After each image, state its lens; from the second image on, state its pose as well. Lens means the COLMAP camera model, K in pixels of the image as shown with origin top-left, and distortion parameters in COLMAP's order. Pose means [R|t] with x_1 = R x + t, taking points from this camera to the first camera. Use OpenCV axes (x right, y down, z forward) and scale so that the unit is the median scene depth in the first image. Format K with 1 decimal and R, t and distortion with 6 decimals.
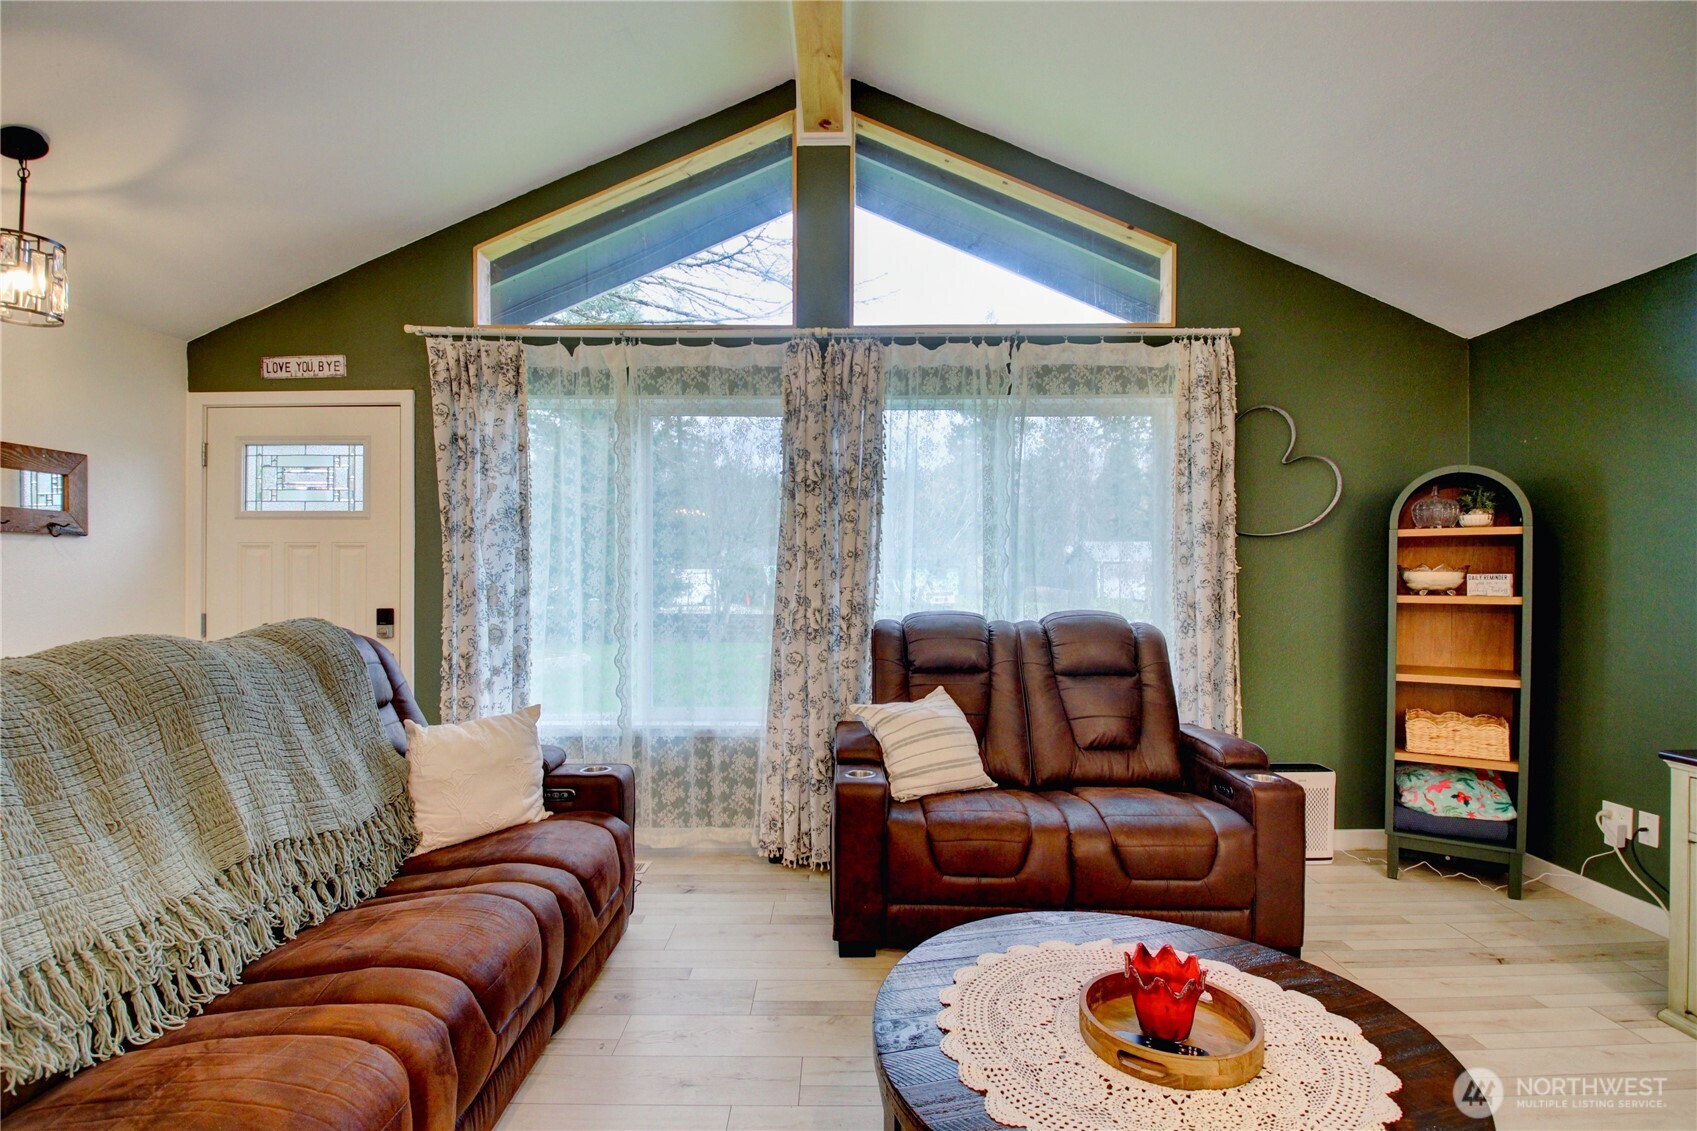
lens RADIAL K [[796.1, 0, 855.5], [0, 796.1, 571.0], [0, 0, 1]] dist [-0.000591, -0.006963]
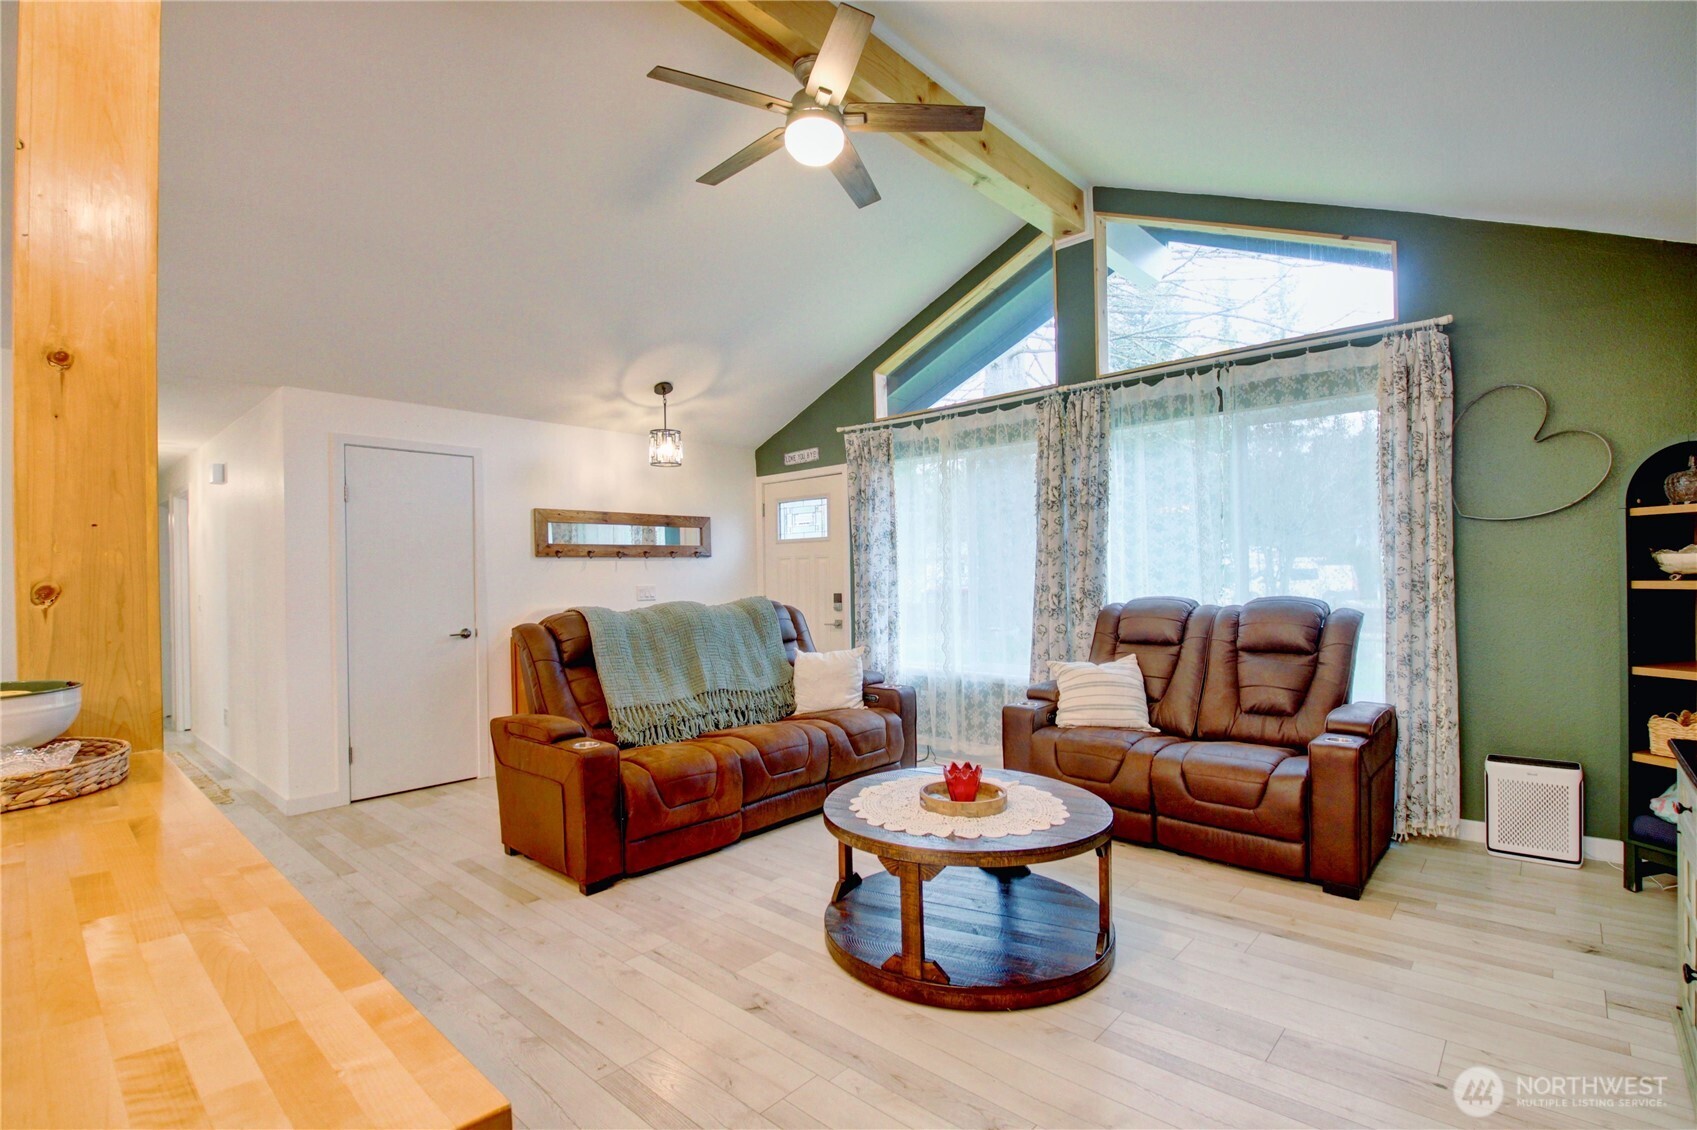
lens RADIAL K [[796.1, 0, 853.4], [0, 796.1, 569.7], [0, 0, 1]] dist [-0.000591, -0.006963]
pose [[0.740932, -0.017783, -0.671344, 0.606587], [0.020434, 0.999783, -0.003931, 0.003884], [0.671269, -0.010806, 0.741135, -0.249388]]
